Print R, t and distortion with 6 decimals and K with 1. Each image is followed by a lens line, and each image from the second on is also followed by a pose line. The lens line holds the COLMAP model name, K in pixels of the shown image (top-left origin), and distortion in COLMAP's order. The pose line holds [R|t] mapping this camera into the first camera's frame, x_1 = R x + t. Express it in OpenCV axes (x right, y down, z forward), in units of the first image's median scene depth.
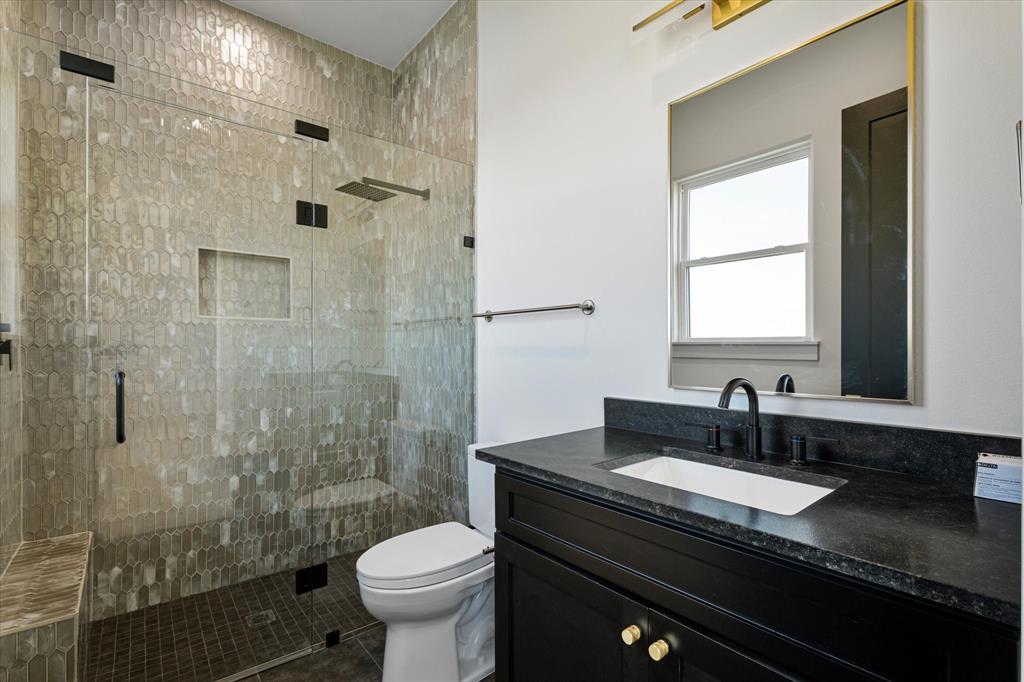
lens RADIAL K [[474.6, 0, 515.4], [0, 474.6, 345.1], [0, 0, 1]] dist [0.001914, -0.000358]
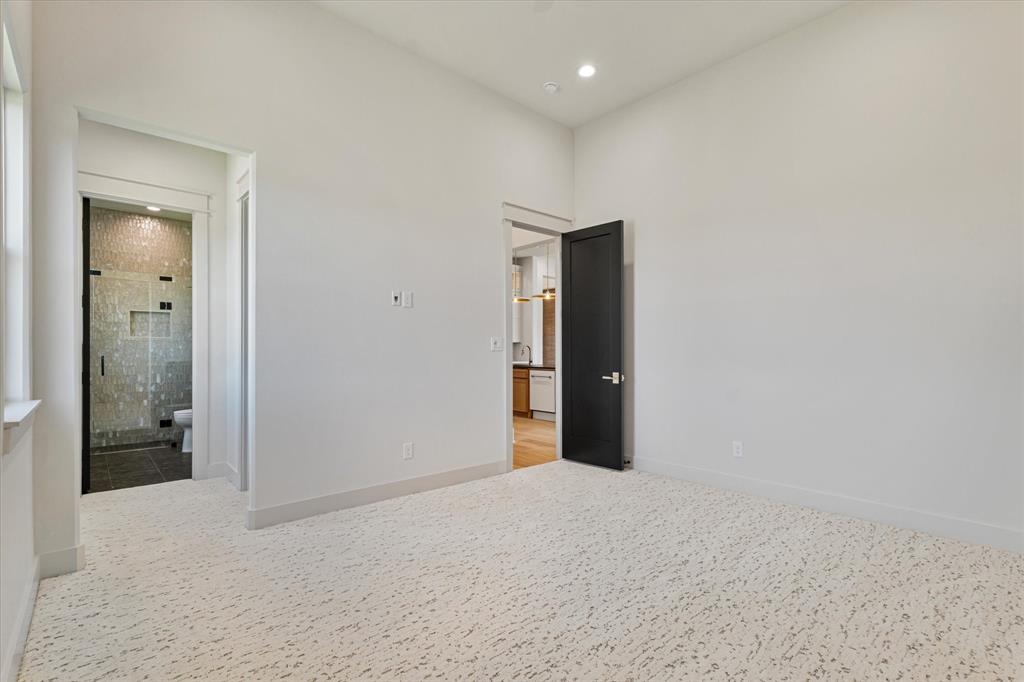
lens RADIAL K [[474.6, 0, 509.0], [0, 474.6, 343.9], [0, 0, 1]] dist [0.001914, -0.000358]
pose [[0.998797, -0.002370, 0.048980, 1.283693], [0.002481, 0.999995, -0.002196, -0.012323], [-0.048974, 0.002315, 0.998797, -1.705960]]
